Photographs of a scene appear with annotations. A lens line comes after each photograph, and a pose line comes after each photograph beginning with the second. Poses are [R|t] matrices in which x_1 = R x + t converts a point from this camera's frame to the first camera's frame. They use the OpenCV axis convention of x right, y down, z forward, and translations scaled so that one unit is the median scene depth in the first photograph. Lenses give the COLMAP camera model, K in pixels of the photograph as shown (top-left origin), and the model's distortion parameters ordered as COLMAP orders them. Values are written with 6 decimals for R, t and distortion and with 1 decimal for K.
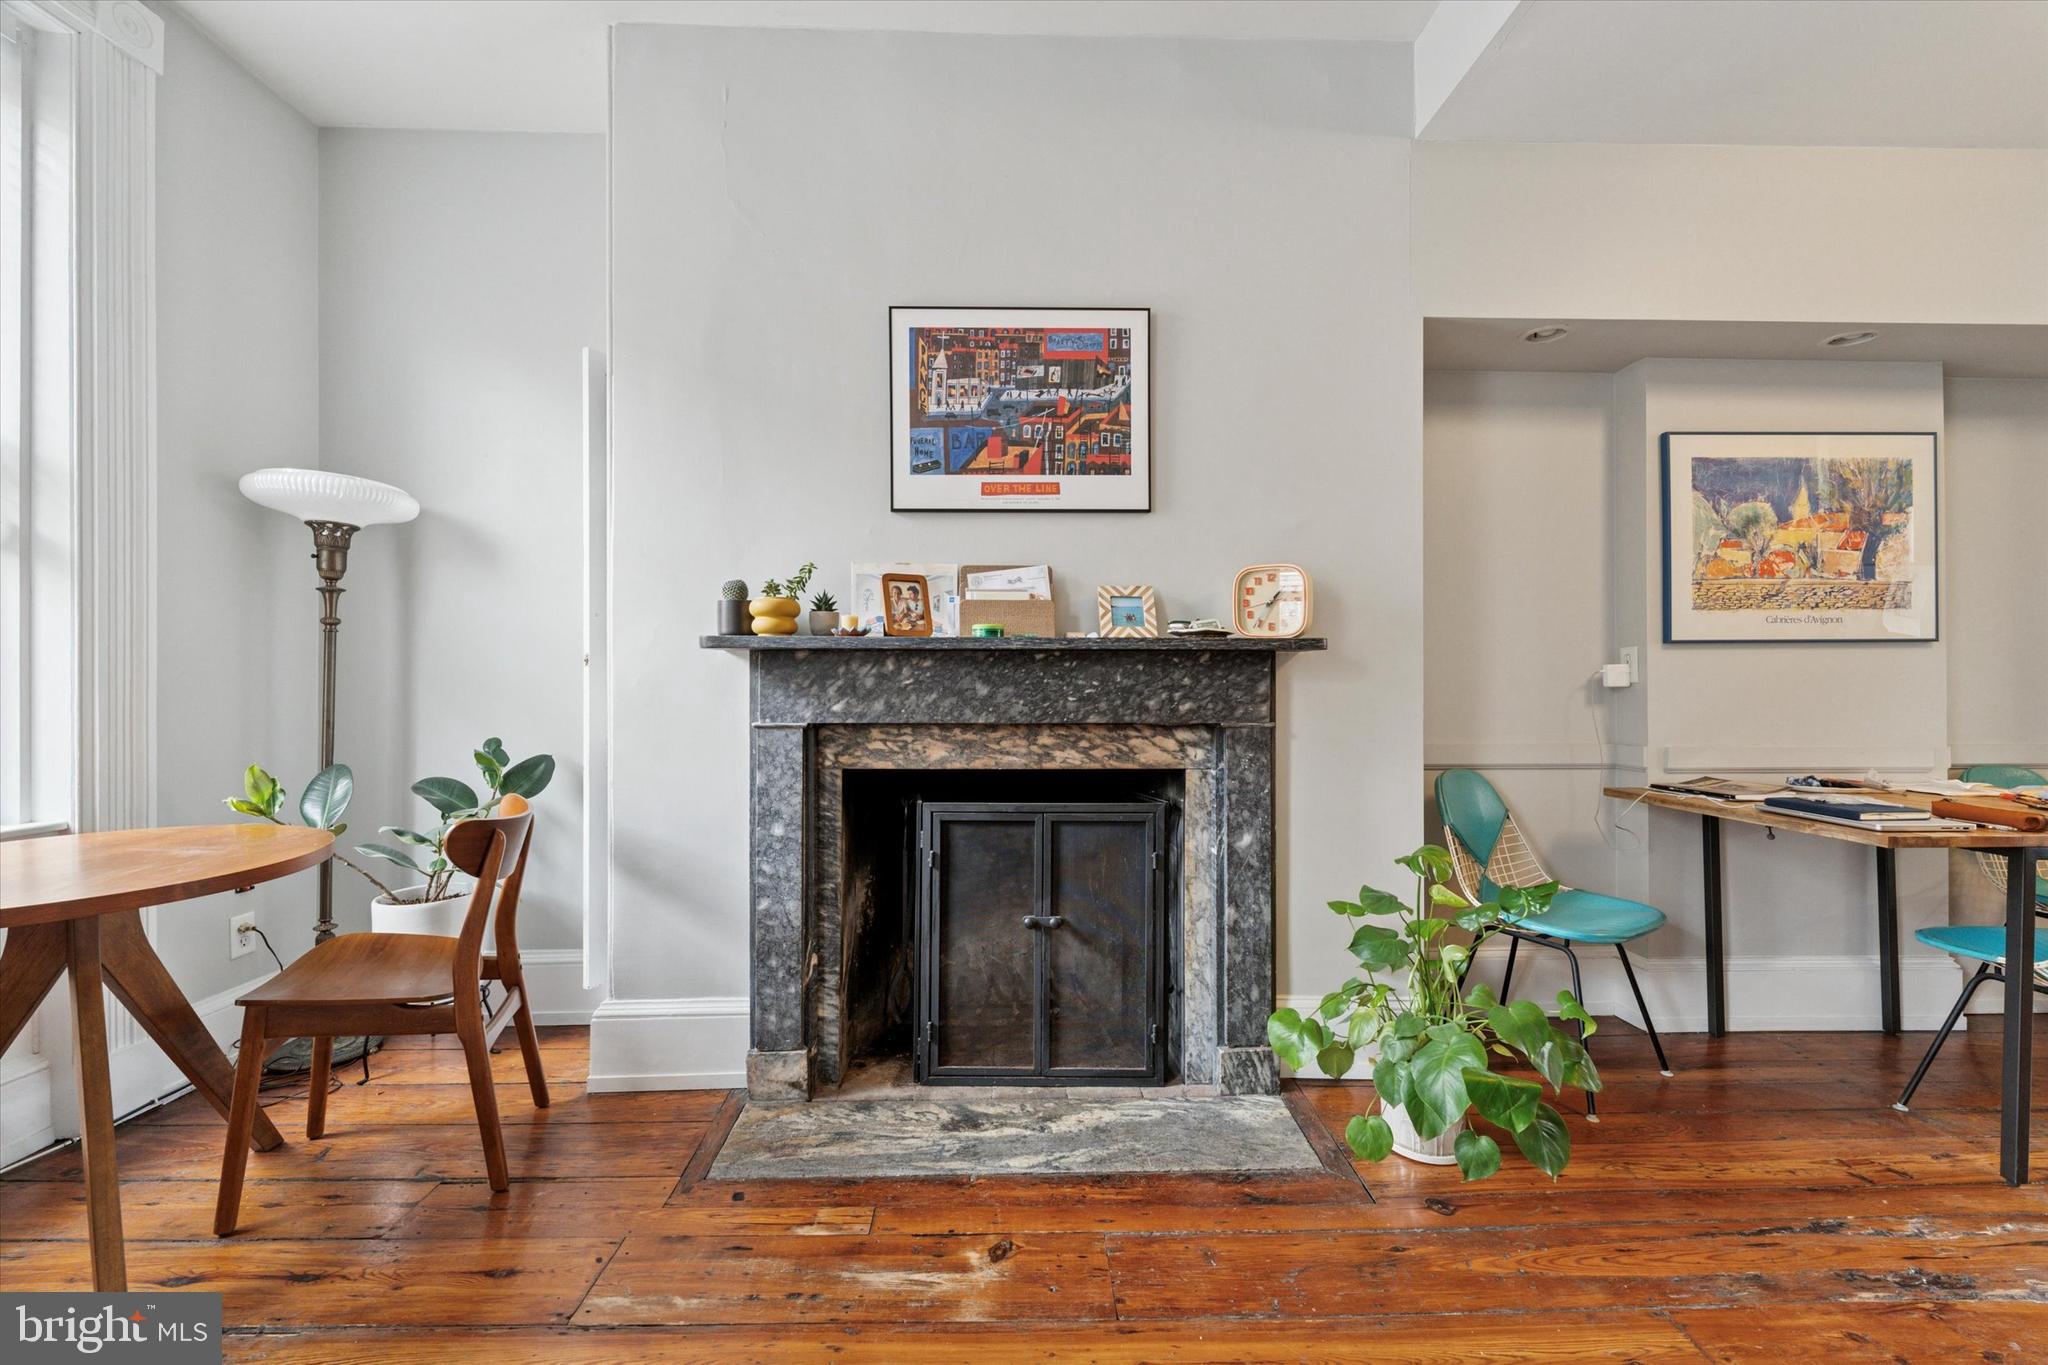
lens RADIAL K [[821.1, 0, 1022.6], [0, 821.1, 677.7], [0, 0, 1]] dist [-0.000657, -0.000169]
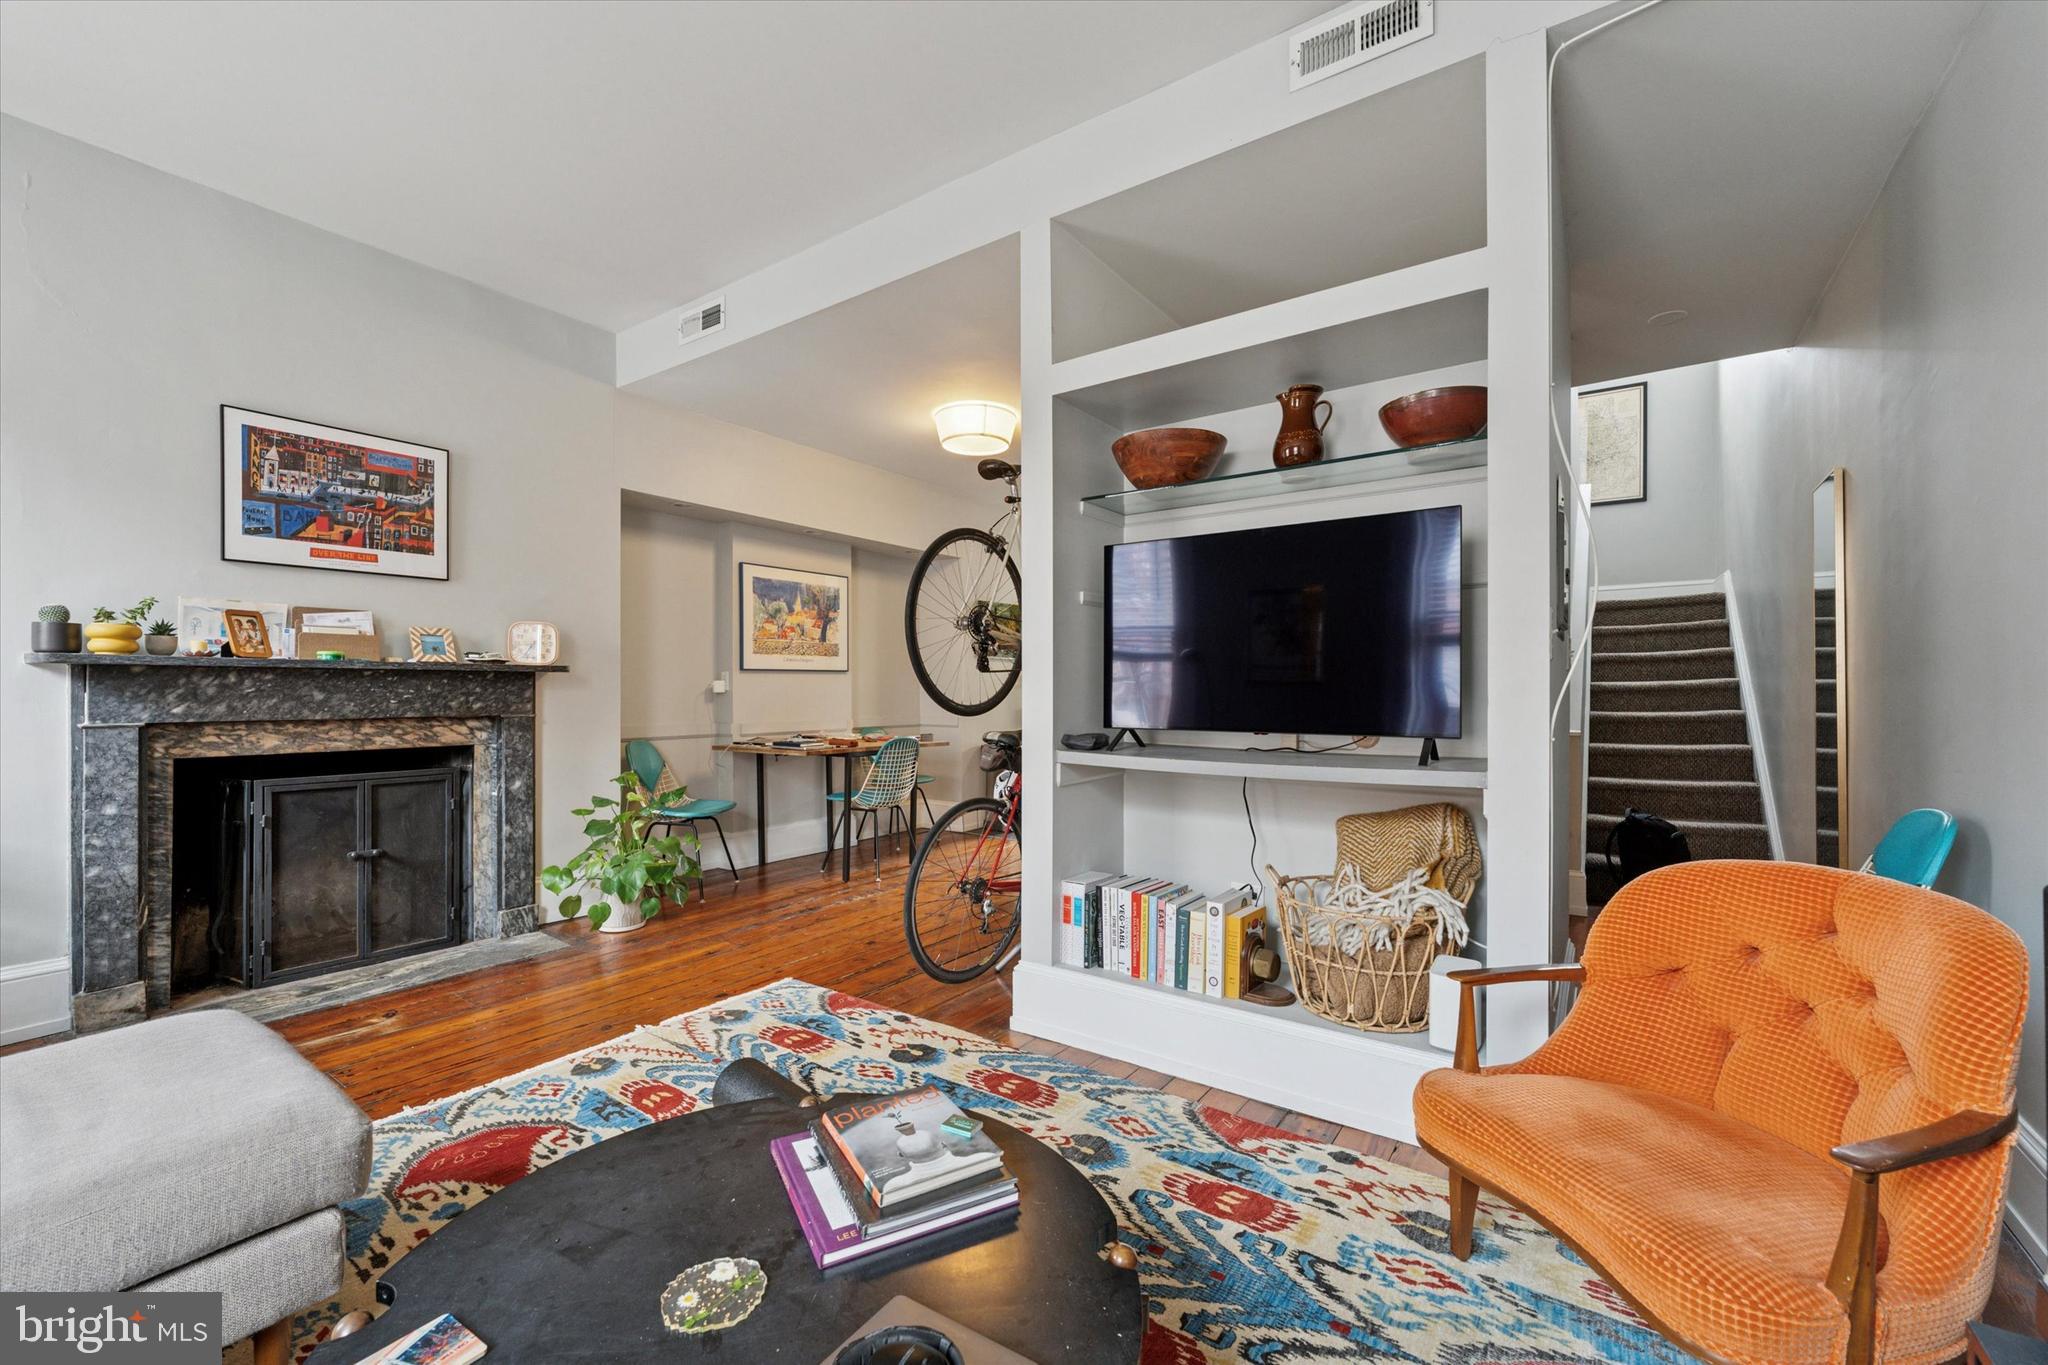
lens RADIAL K [[828.1, 0, 1023.1], [0, 828.1, 689.0], [0, 0, 1]] dist [-0.000791, -0.000278]
pose [[0.591757, 0.000411, 0.806116, -0.471270], [-0.003361, 0.999992, 0.001958, -0.004117], [-0.806110, -0.003868, 0.591754, -0.818790]]
